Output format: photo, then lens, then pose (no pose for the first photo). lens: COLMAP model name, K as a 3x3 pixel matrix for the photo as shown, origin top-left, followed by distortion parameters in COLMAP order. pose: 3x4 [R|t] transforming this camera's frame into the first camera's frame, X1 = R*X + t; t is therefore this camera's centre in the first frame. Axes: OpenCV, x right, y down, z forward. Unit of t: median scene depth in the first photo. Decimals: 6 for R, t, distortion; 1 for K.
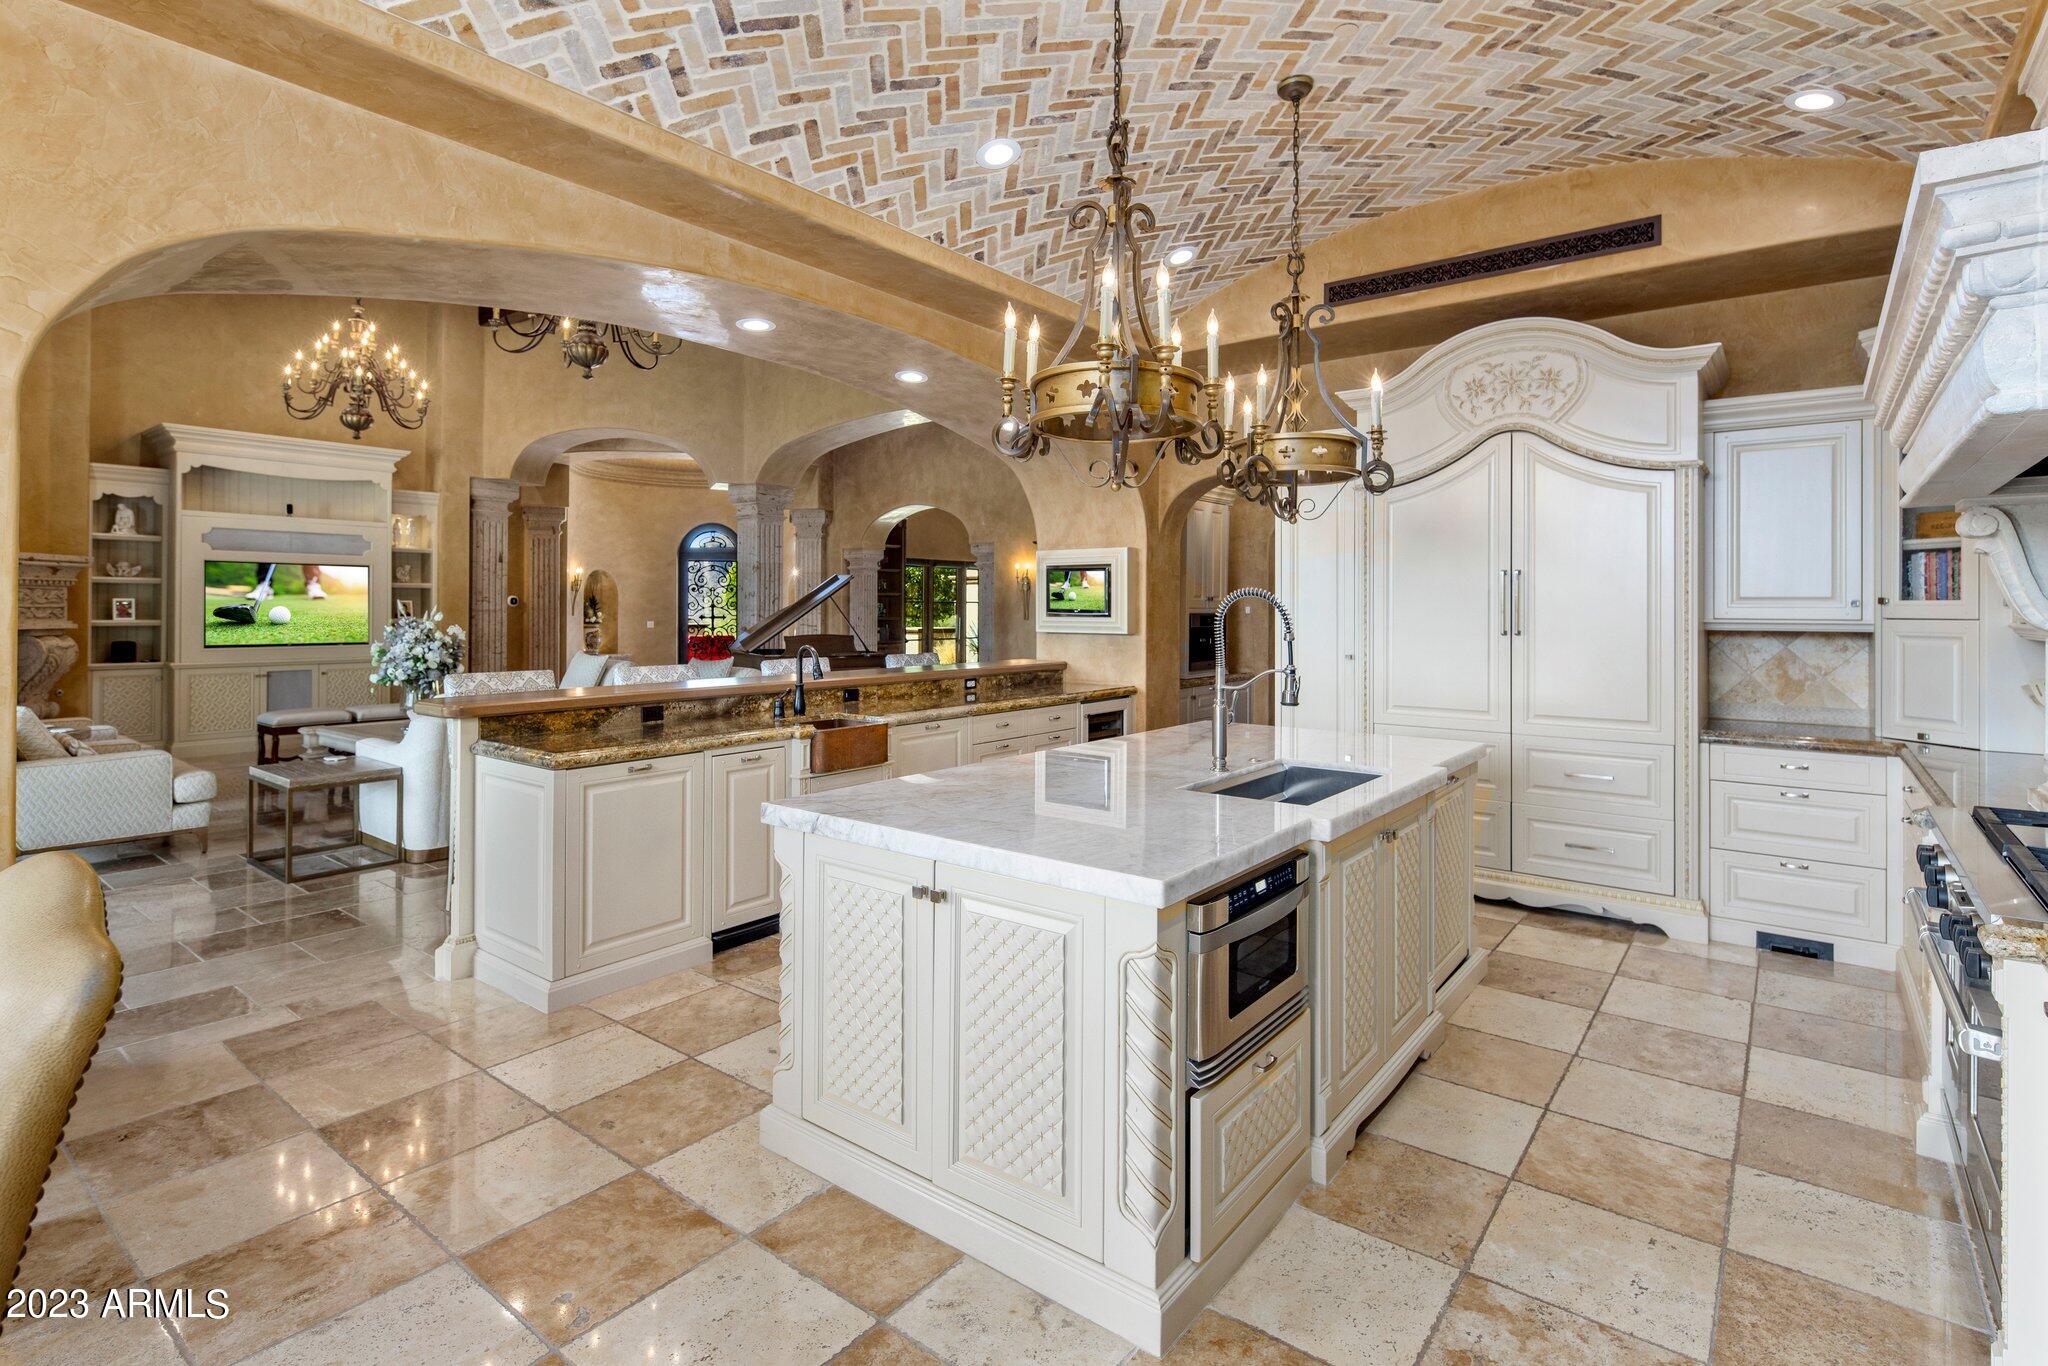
lens RADIAL K [[1000.6, 0, 1029.3], [0, 1000.6, 582.7], [0, 0, 1]] dist [0.004516, -0.000103]
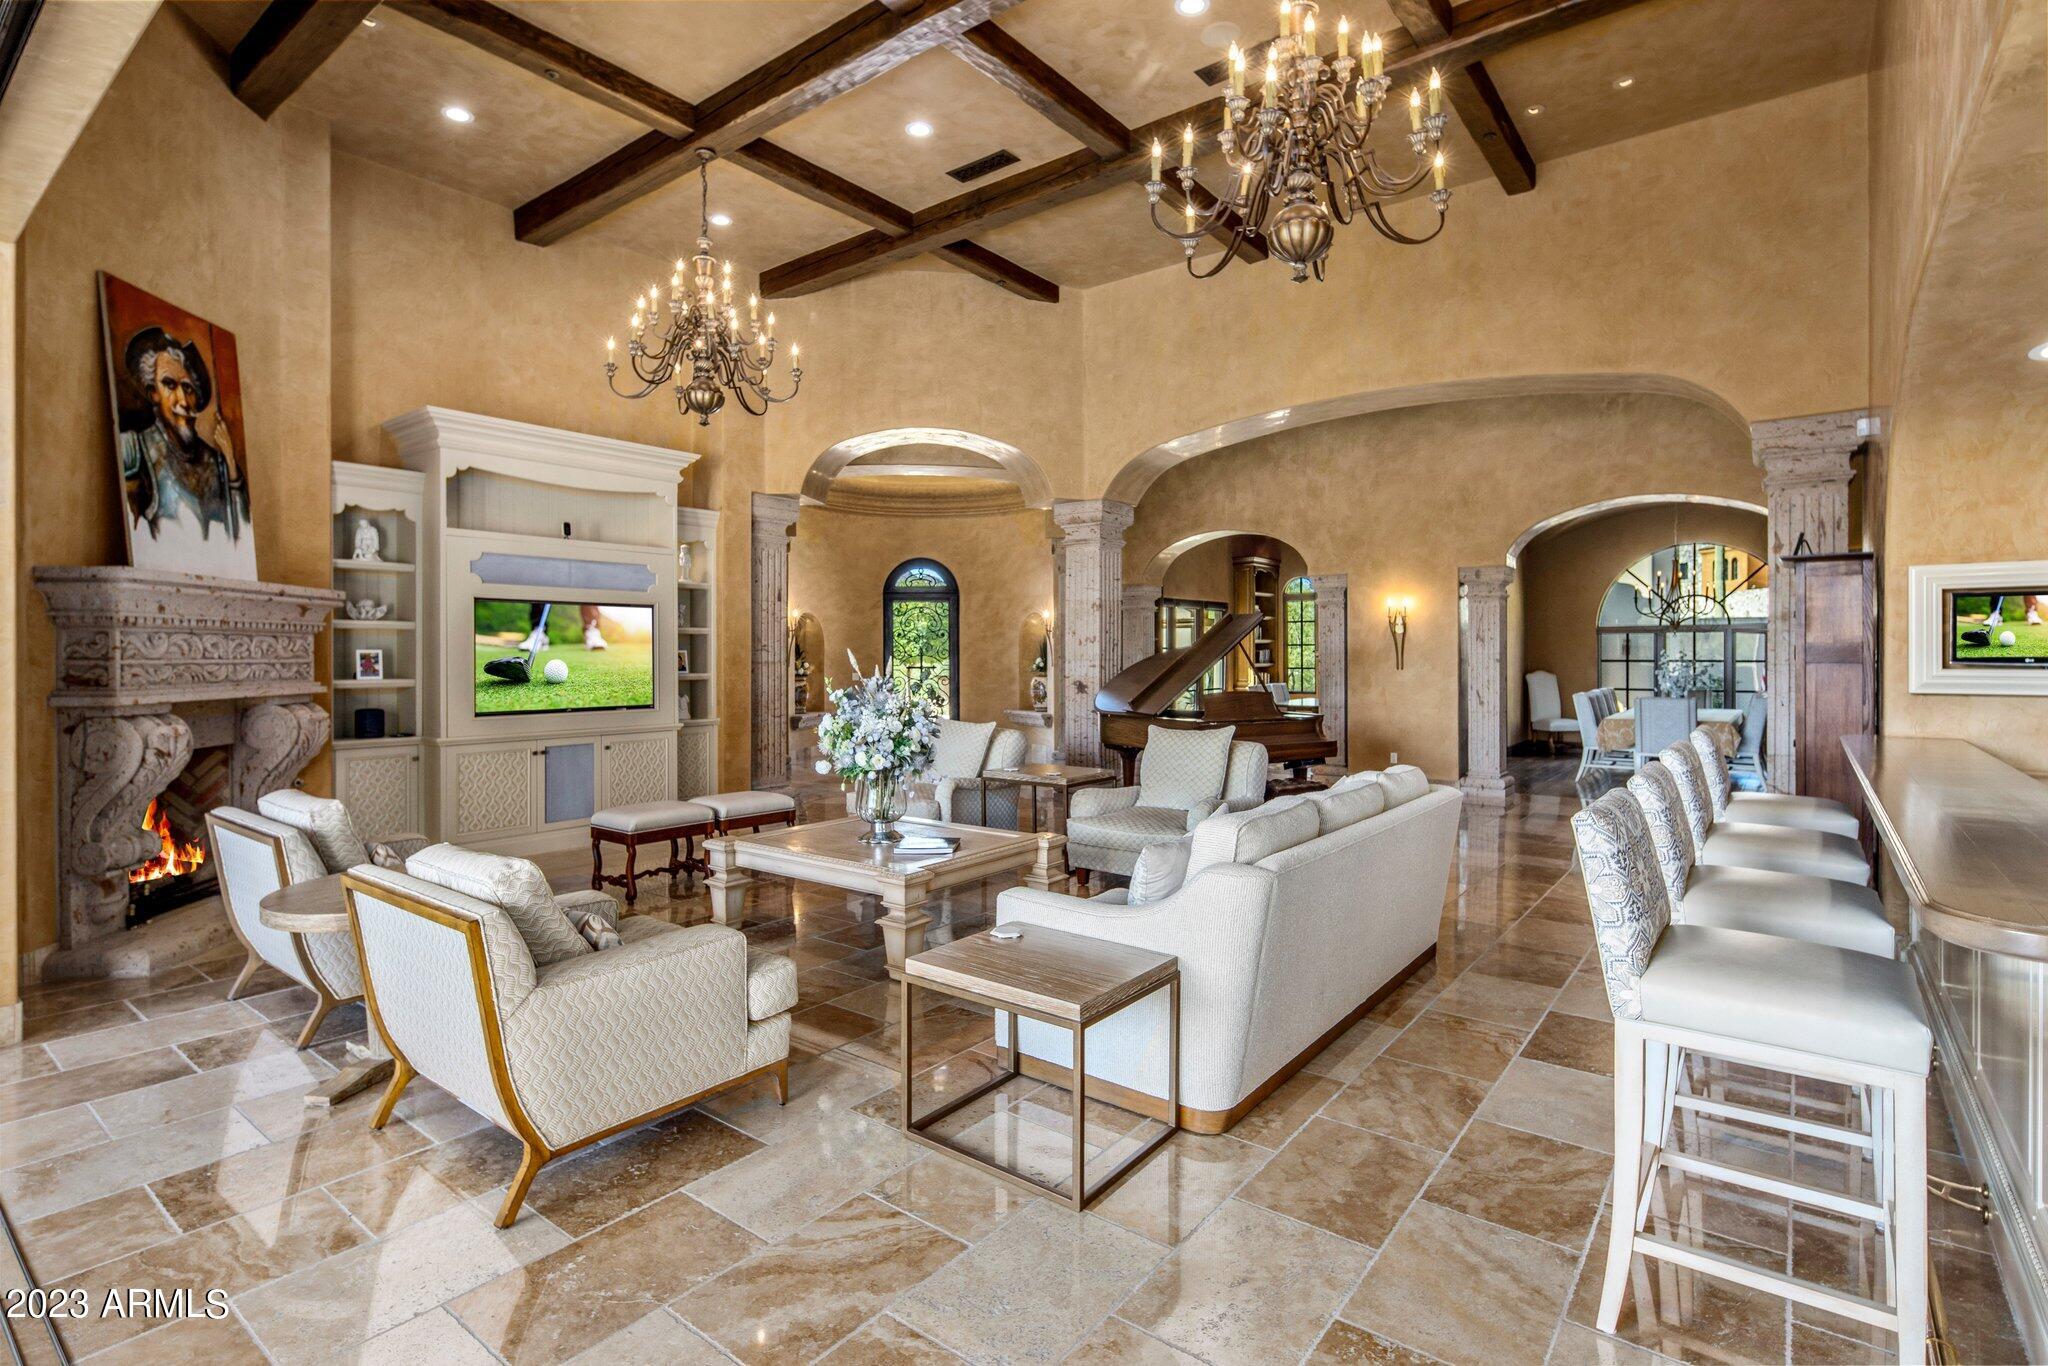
lens RADIAL K [[989.9, 0, 1020.4], [0, 989.9, 651.5], [0, 0, 1]] dist [0.000768, -0.000268]
pose [[0.999965, -0.006208, -0.005529, -0.417731], [0.006328, 0.999742, 0.021824, 0.003868], [0.005392, -0.021858, 0.999747, 0.278056]]
